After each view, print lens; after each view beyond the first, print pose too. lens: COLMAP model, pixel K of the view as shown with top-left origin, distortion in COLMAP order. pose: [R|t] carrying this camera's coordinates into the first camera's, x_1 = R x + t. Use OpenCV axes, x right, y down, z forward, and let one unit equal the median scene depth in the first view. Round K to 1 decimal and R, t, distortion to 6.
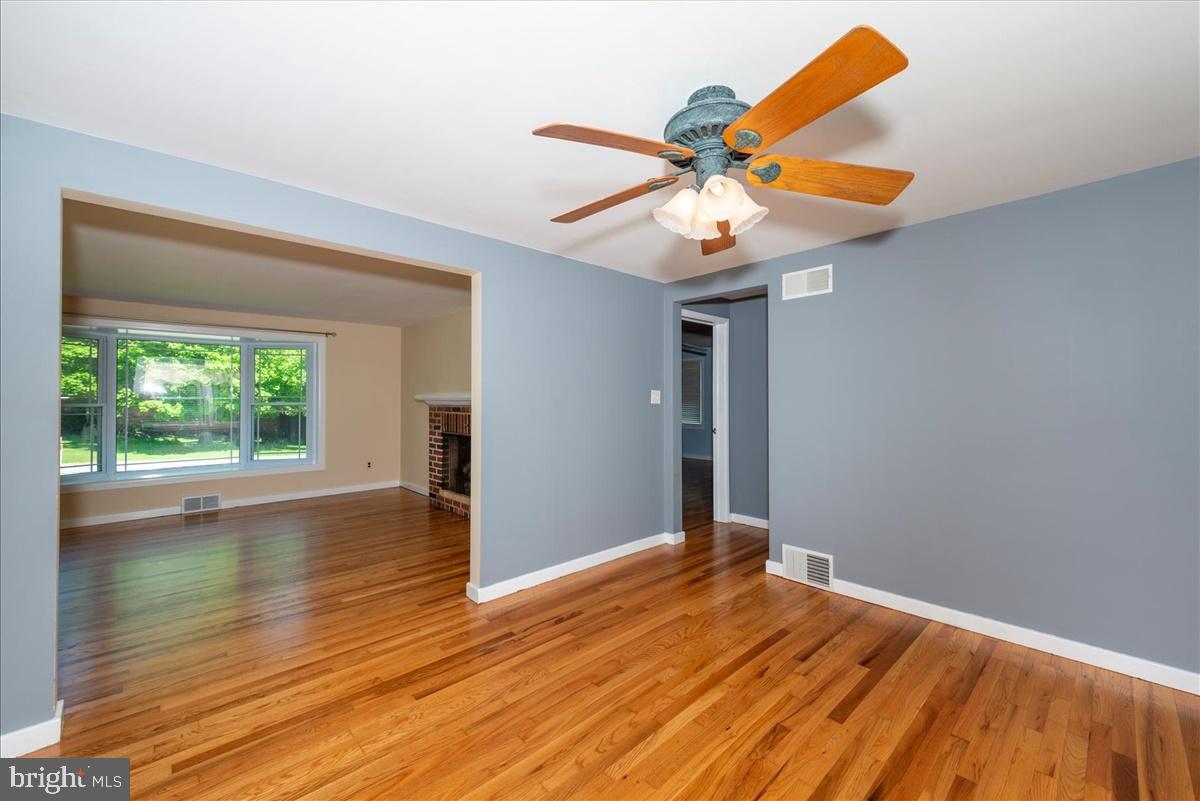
lens RADIAL K [[471.7, 0, 592.1], [0, 471.7, 396.2], [0, 0, 1]] dist [-0.001798, -0.000039]
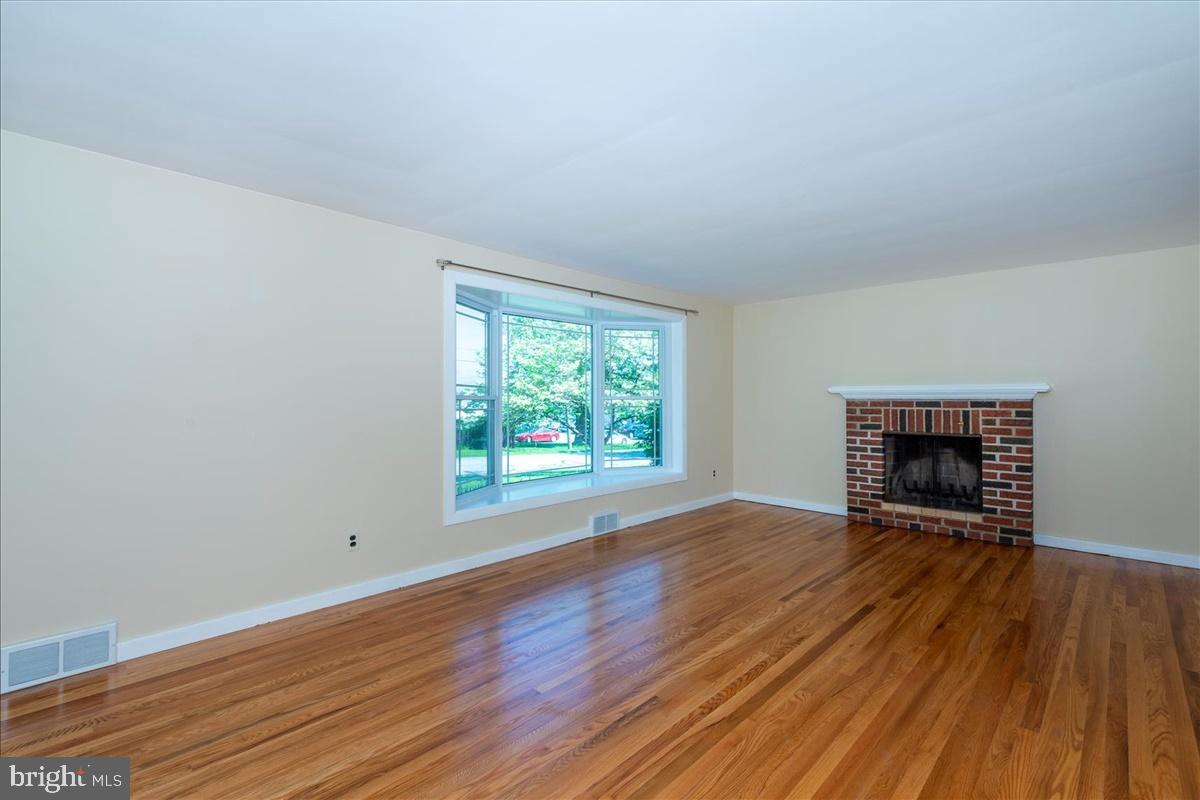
lens RADIAL K [[532.9, 0, 607.2], [0, 532.9, 392.1], [0, 0, 1]] dist [0.005629, -0.001185]
pose [[0.997186, 0.008254, 0.074514, -0.862364], [-0.007405, 0.999905, -0.011669, 0.020819], [-0.074603, 0.011084, 0.997152, 0.114282]]
